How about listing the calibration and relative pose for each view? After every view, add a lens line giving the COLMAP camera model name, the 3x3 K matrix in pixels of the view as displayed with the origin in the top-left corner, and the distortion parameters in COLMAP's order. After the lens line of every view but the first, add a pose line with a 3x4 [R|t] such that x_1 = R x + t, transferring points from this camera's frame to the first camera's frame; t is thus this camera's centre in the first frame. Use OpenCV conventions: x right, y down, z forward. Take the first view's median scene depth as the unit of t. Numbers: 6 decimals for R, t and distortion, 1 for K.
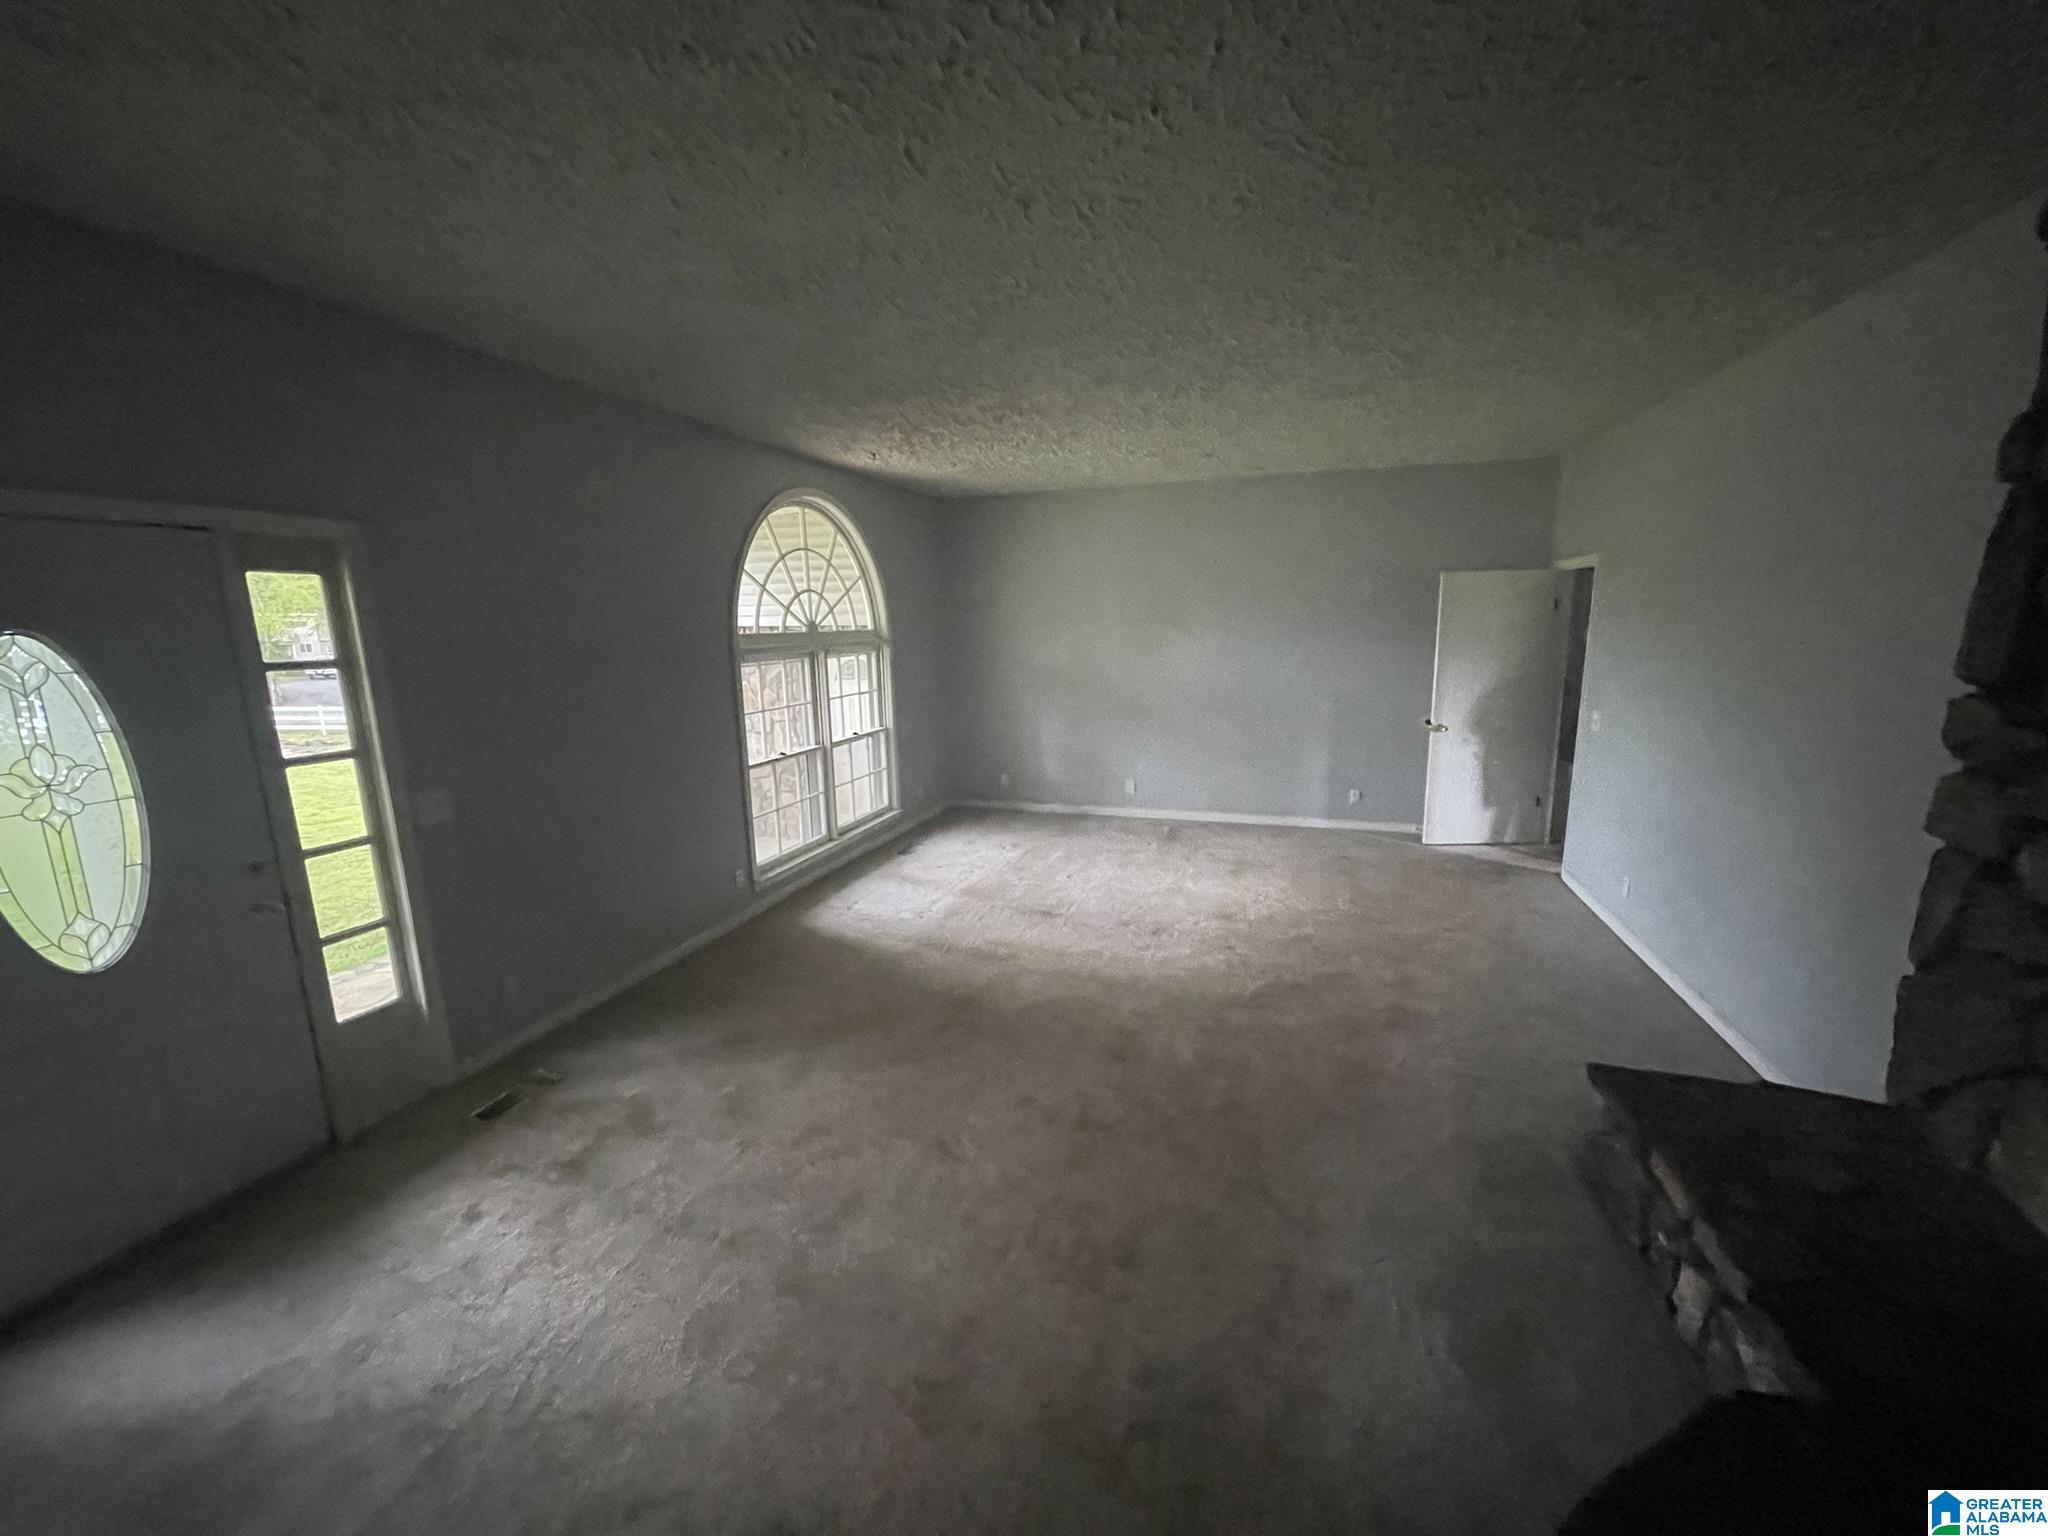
lens RADIAL K [[816.8, 0, 1025.0], [0, 816.8, 767.3], [0, 0, 1]] dist [0.001171, 0.000078]
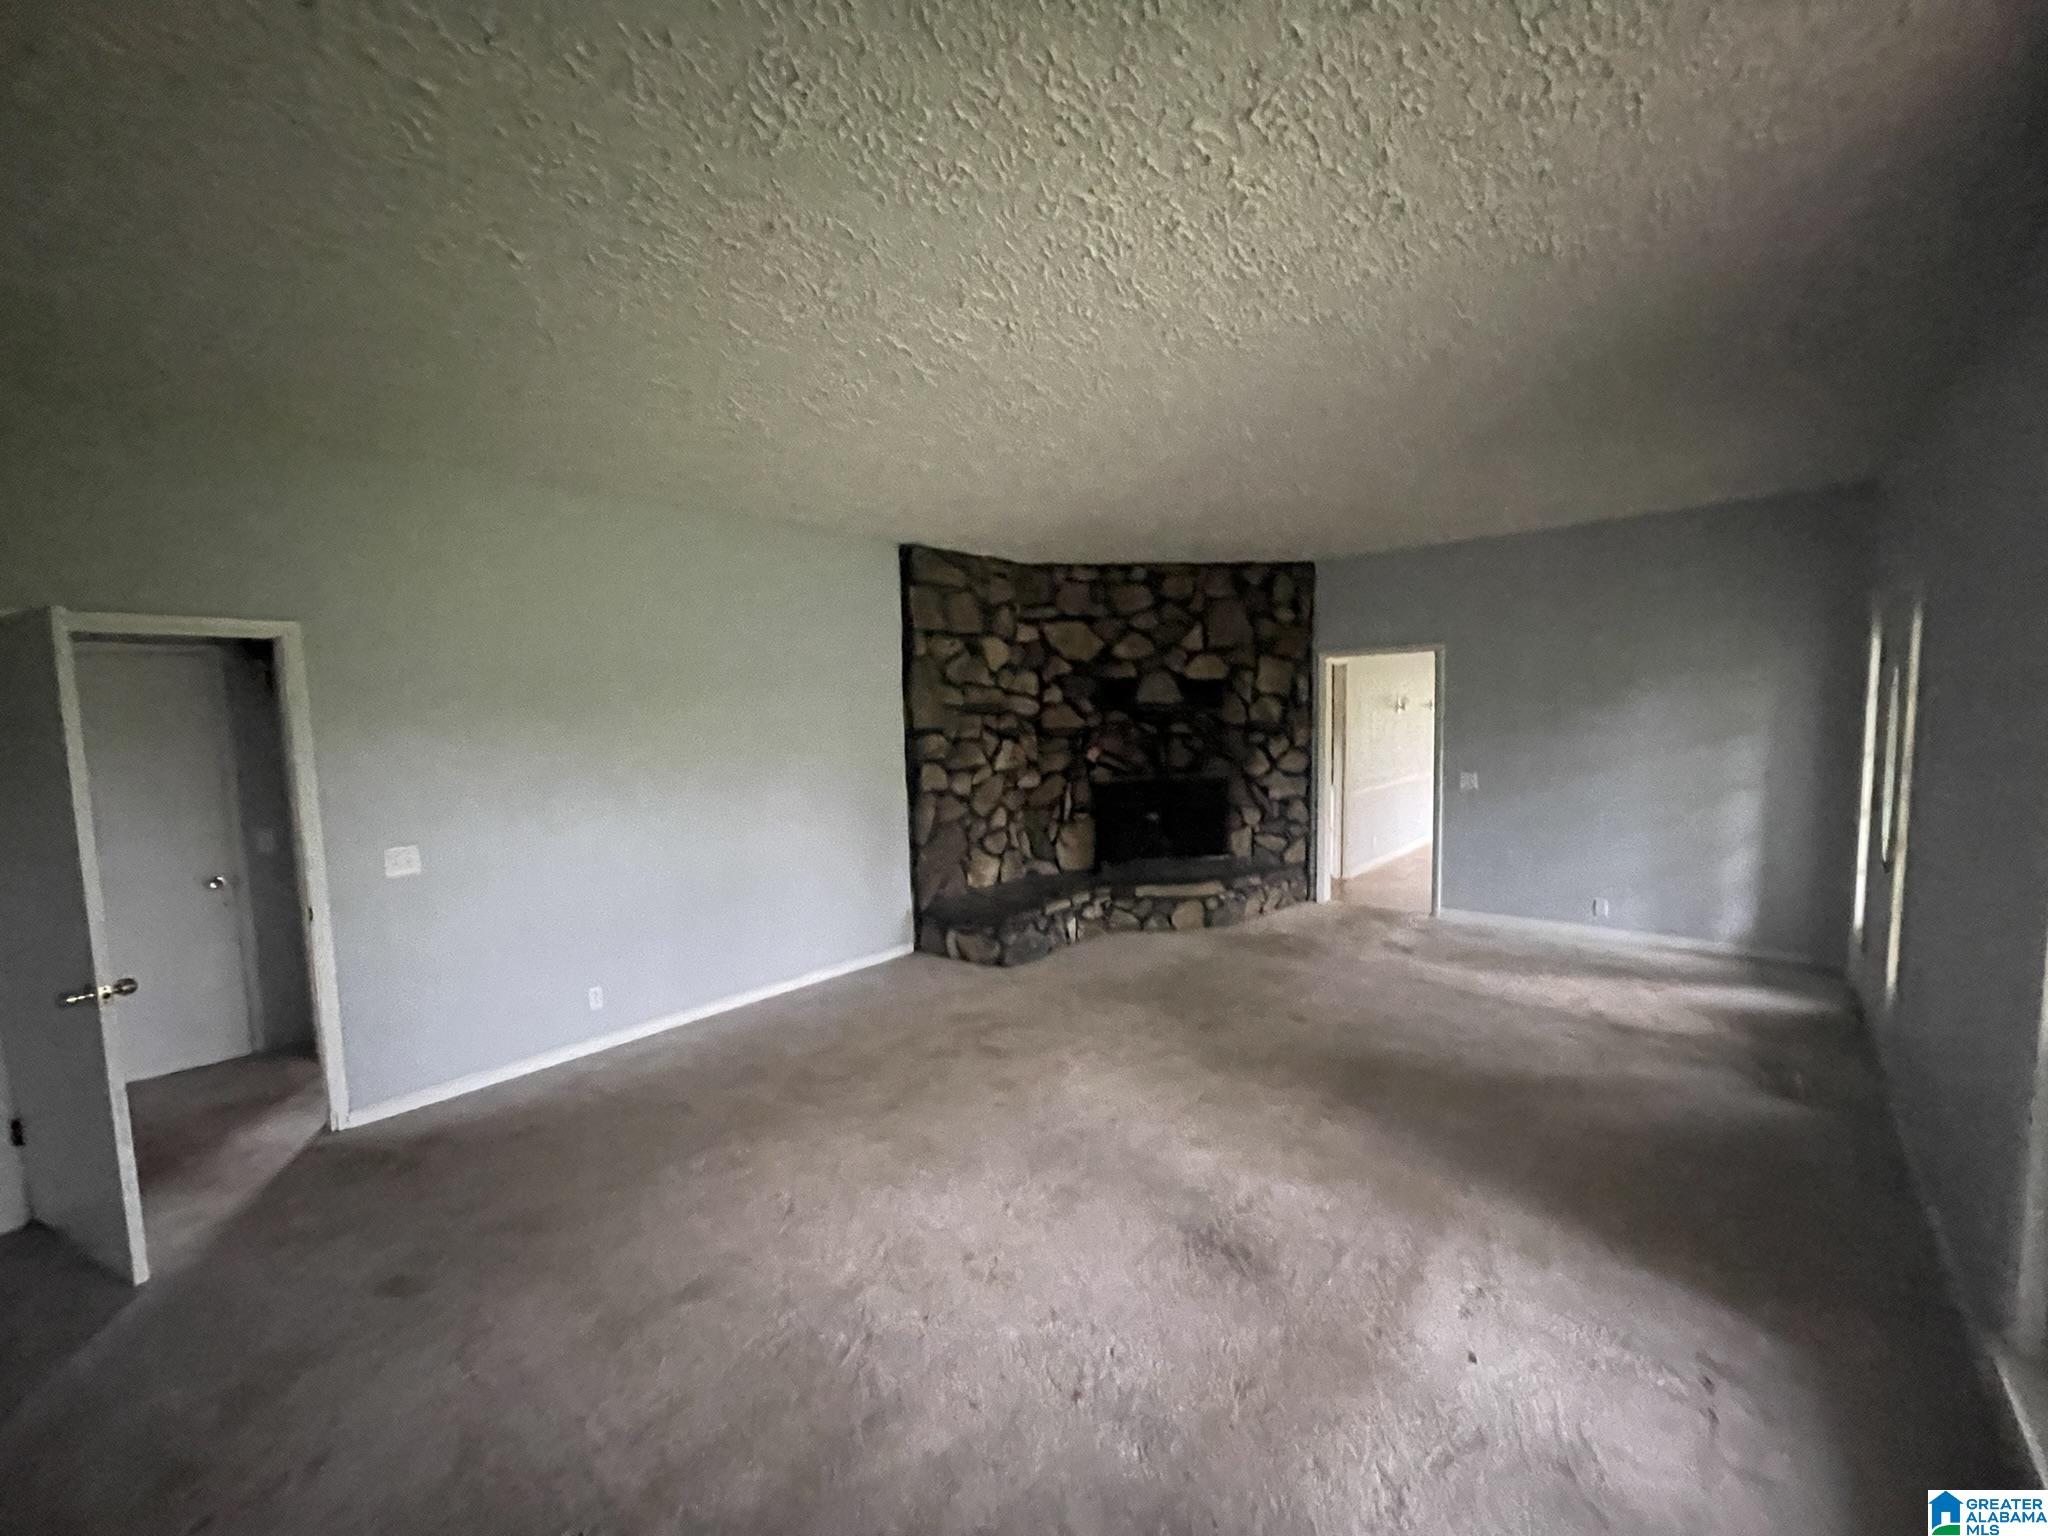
lens RADIAL K [[816.8, 0, 1028.3], [0, 816.8, 768.7], [0, 0, 1]] dist [0.001171, 0.000078]
pose [[-0.922320, 0.007861, 0.386346, -0.087550], [0.111836, 0.962437, 0.247402, -0.288253], [-0.369889, 0.271392, -0.888554, 1.659111]]
